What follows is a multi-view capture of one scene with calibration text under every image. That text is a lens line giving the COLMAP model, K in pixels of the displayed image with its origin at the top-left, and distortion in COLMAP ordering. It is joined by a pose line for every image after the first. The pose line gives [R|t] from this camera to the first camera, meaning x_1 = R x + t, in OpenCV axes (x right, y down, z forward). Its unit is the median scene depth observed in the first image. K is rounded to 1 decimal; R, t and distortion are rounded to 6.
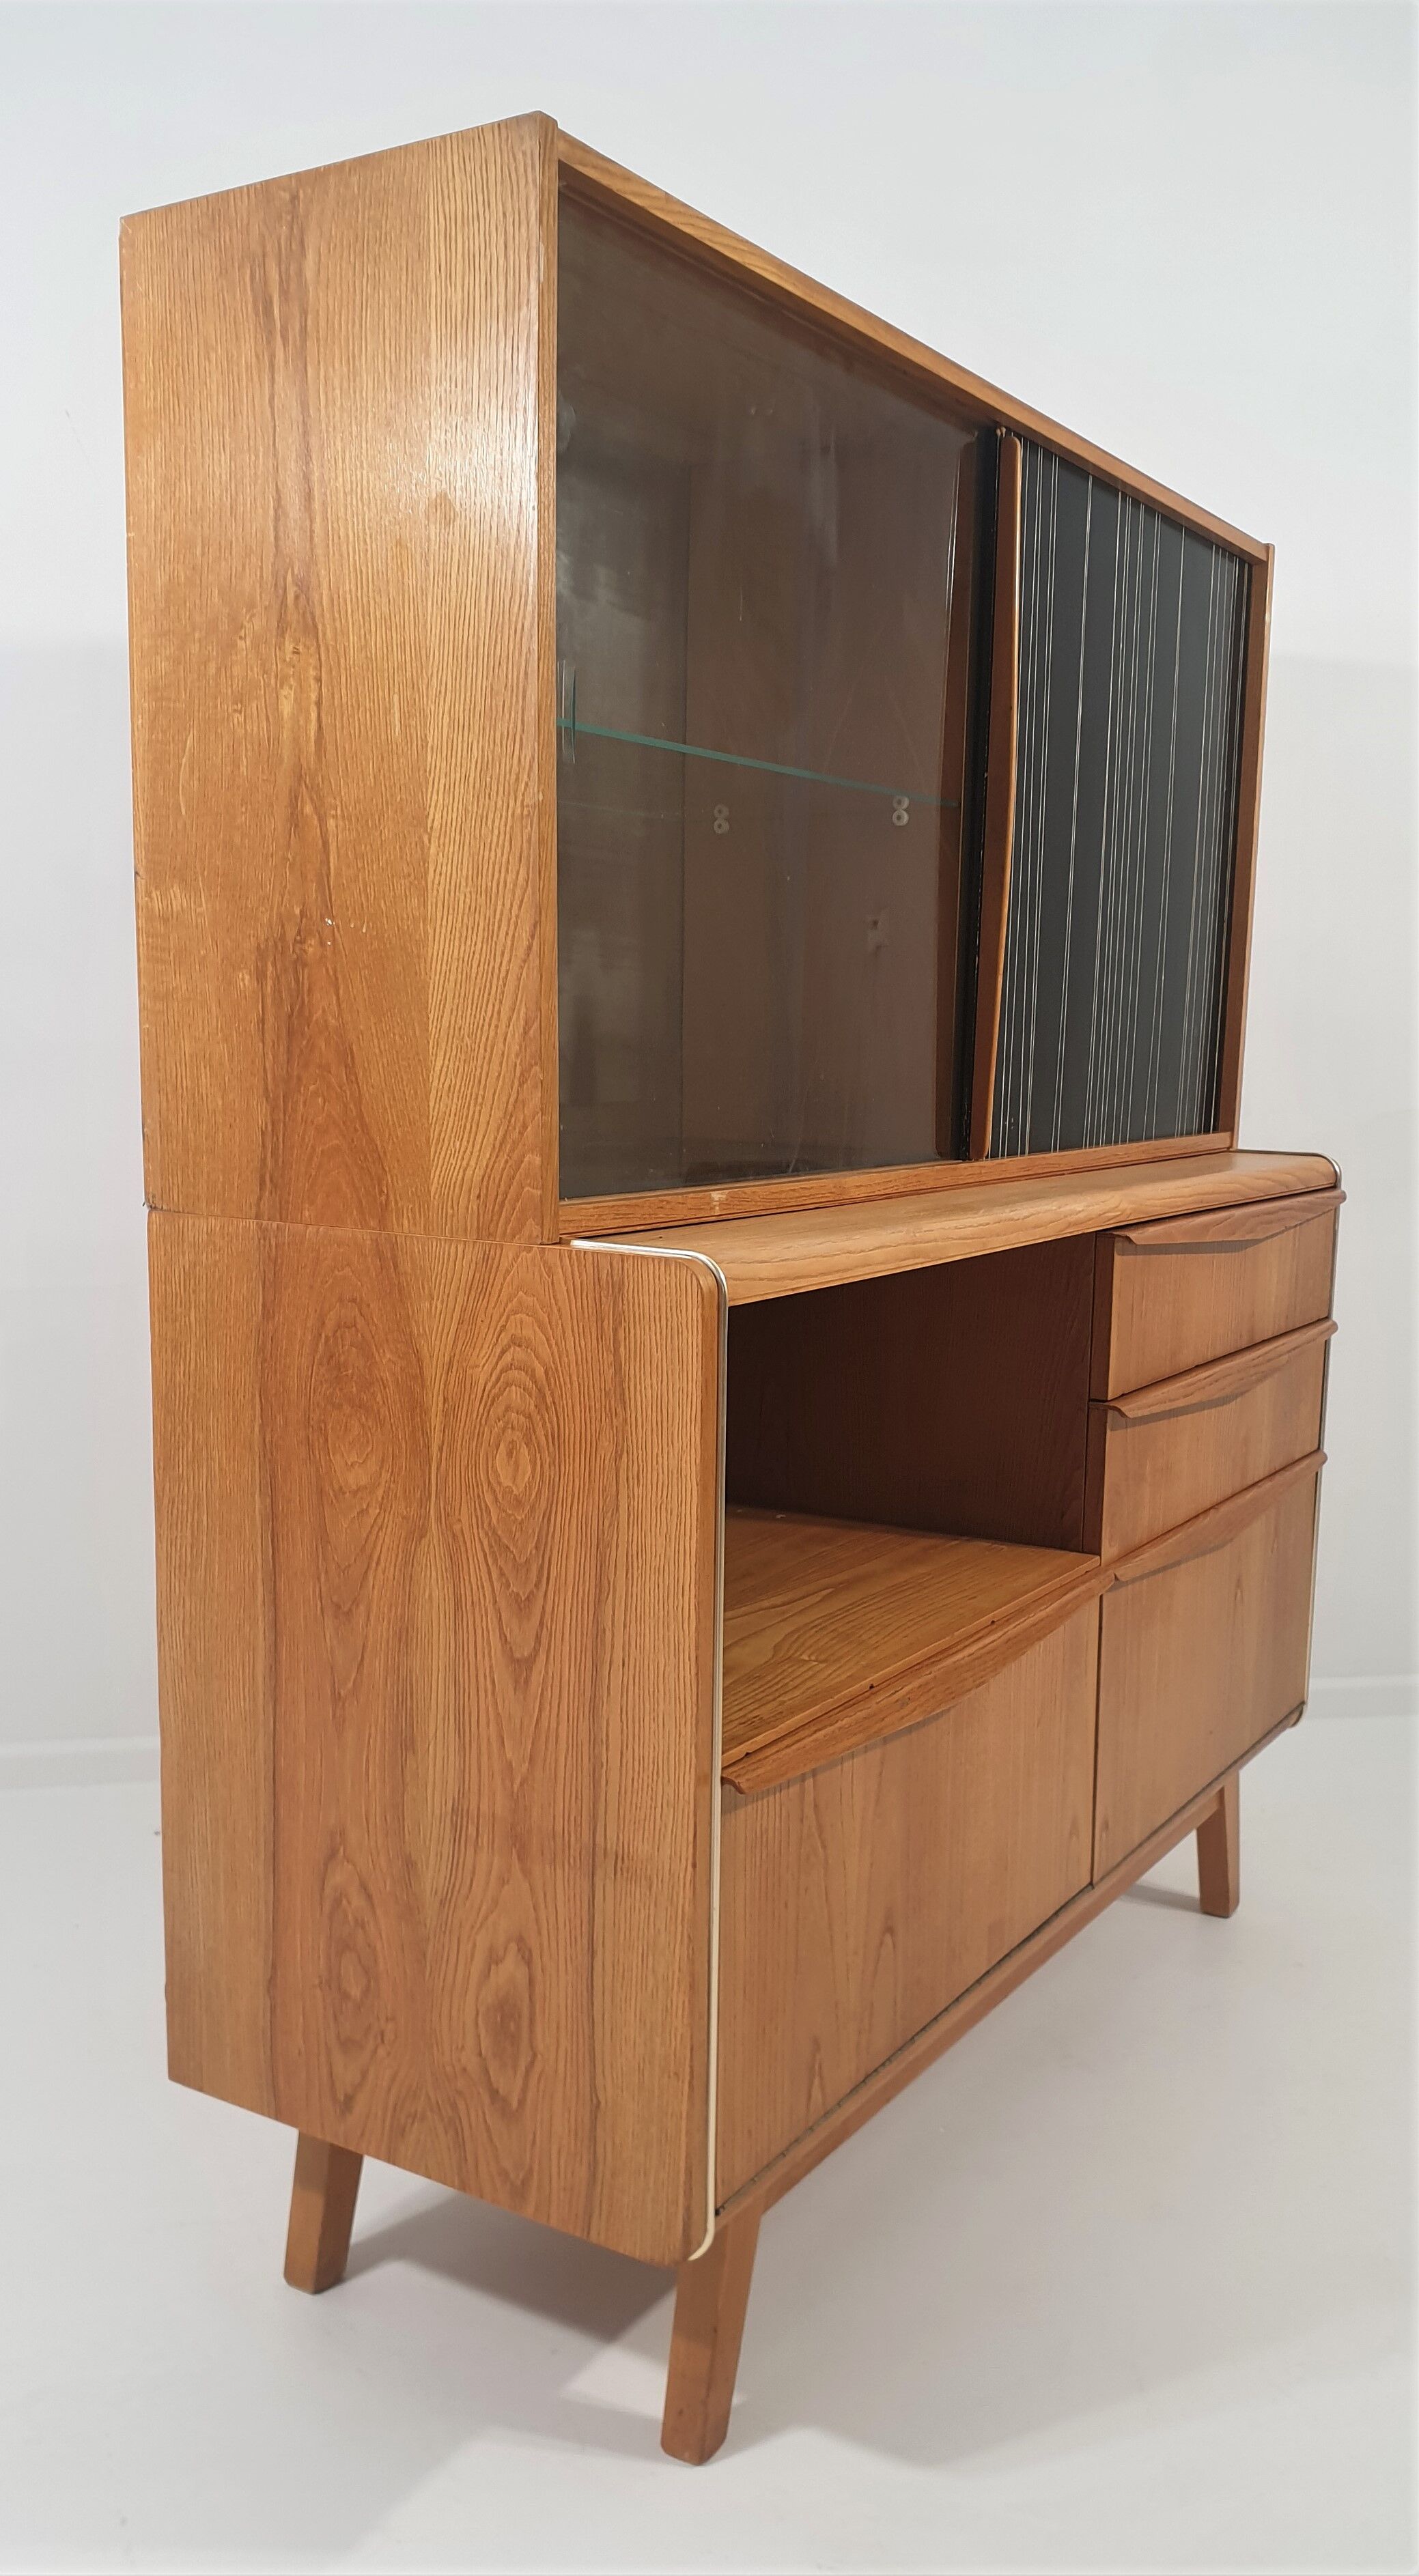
lens RADIAL K [[2074.8, 0, 642.4], [0, 2074.8, 1367.6], [0, 0, 1]] dist [0.049333, -0.025992]
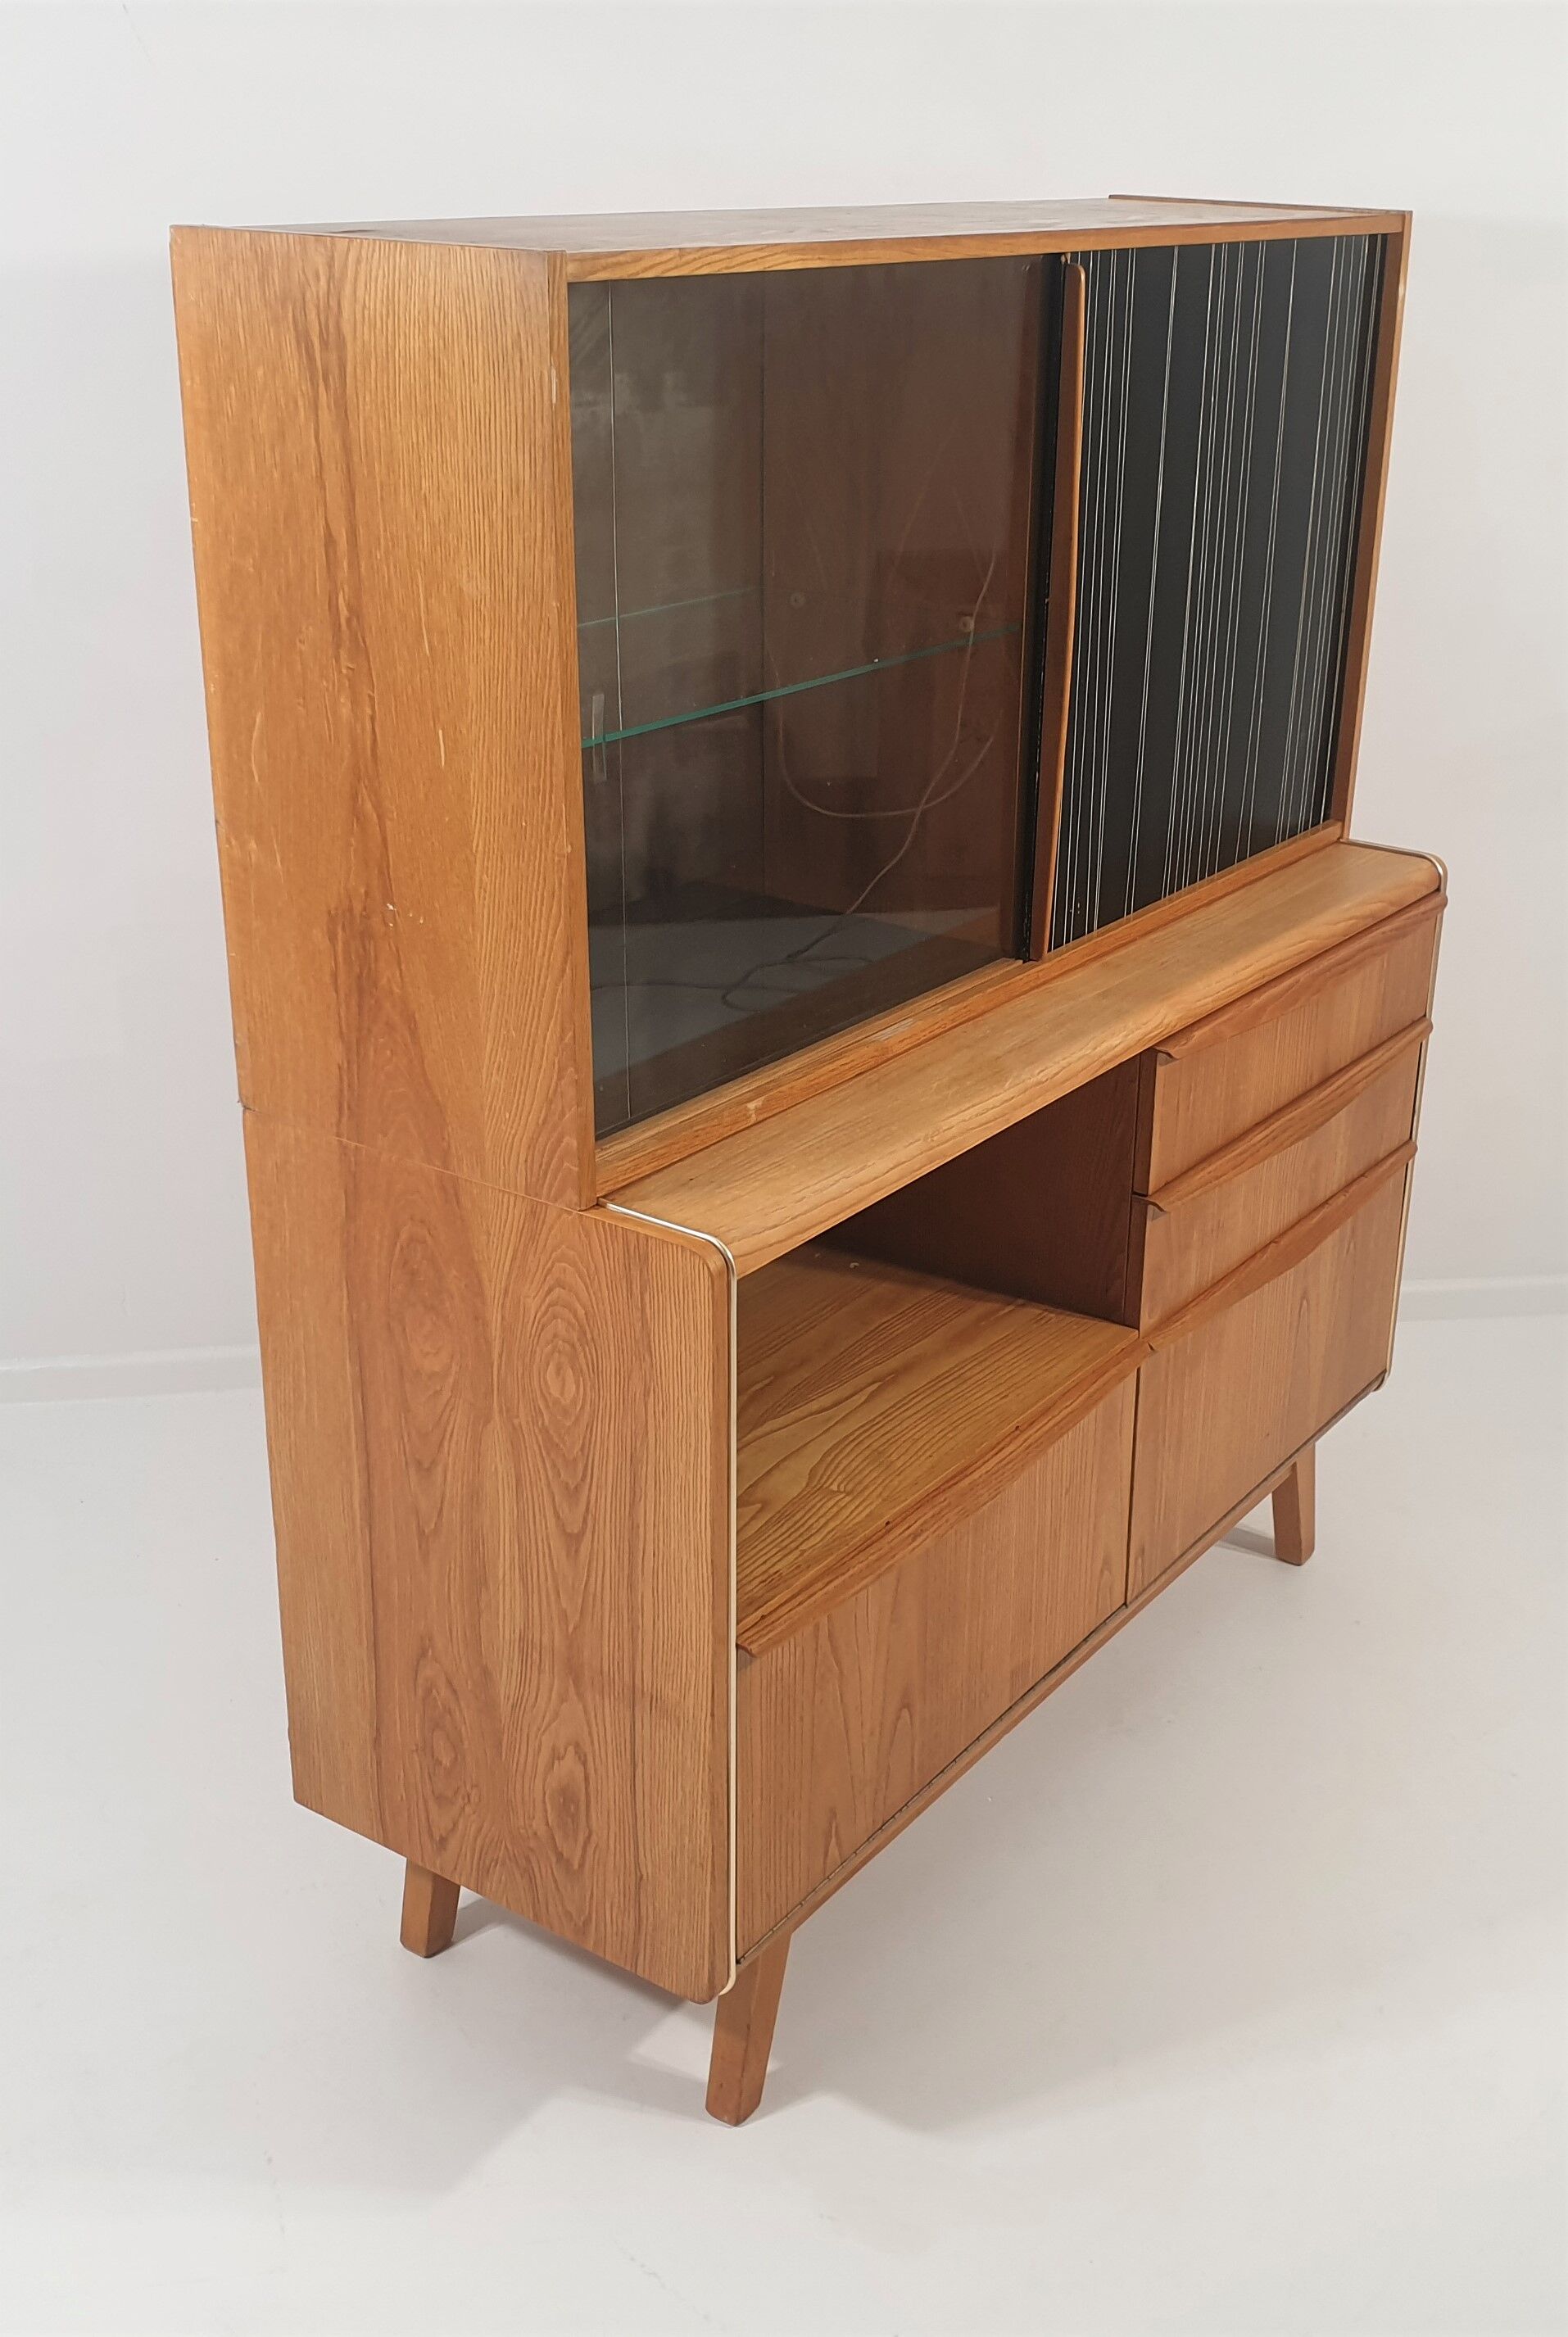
lens RADIAL K [[2445.8, 0, 789.0], [0, 2445.8, 1152.4], [0, 0, 1]] dist [0.073148, 0.000000]
pose [[0.999361, 0.011354, -0.033905, 0.100356], [-0.003466, 0.974538, 0.224195, -0.351028], [0.035587, -0.223934, 0.973954, -0.275261]]
